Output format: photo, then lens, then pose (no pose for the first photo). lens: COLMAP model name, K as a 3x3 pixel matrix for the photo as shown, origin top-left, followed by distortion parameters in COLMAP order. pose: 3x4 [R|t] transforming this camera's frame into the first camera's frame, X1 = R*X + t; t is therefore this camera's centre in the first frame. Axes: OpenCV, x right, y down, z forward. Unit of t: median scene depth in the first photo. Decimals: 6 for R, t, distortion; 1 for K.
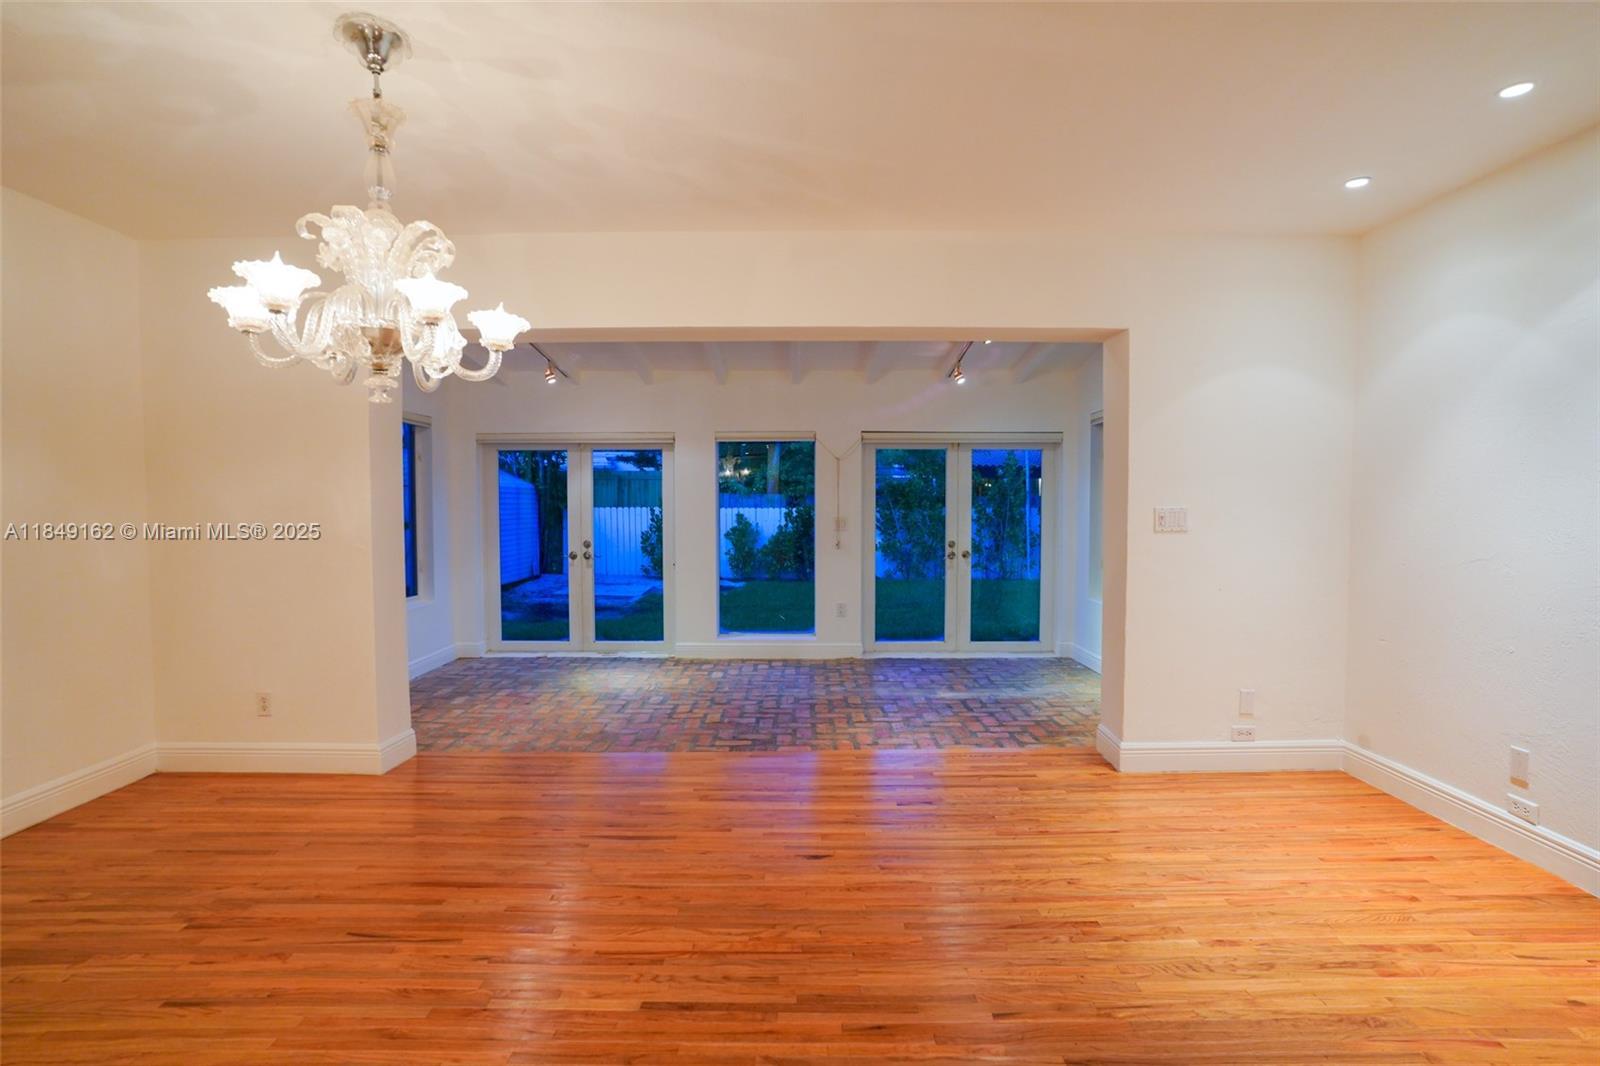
lens RADIAL K [[778.4, 0, 800.0], [0, 778.4, 533.0], [0, 0, 1]] dist [-0.080483, 0.035858]
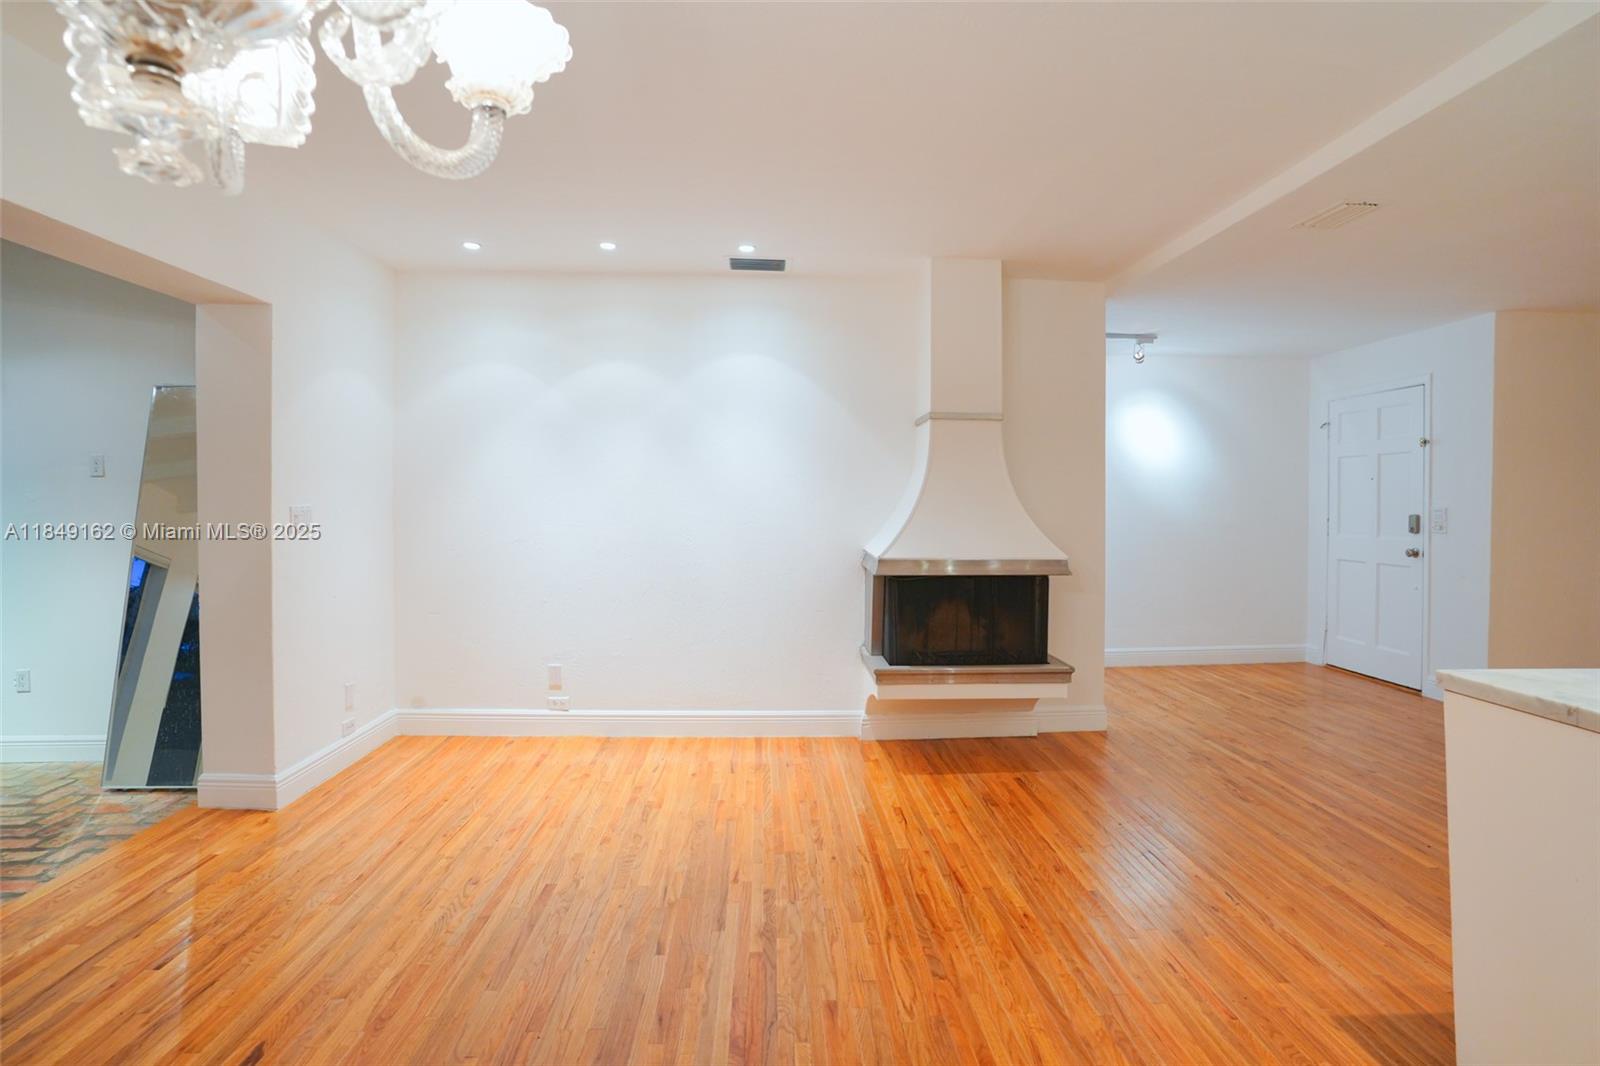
lens RADIAL K [[798.6, 0, 798.9], [0, 798.6, 490.3], [0, 0, 1]] dist [-0.069961, 0.027197]
pose [[-0.050770, 0.013659, 0.998617, -0.500888], [0.037563, 0.999225, -0.011758, -0.017726], [-0.998004, 0.036914, -0.051244, 0.445664]]
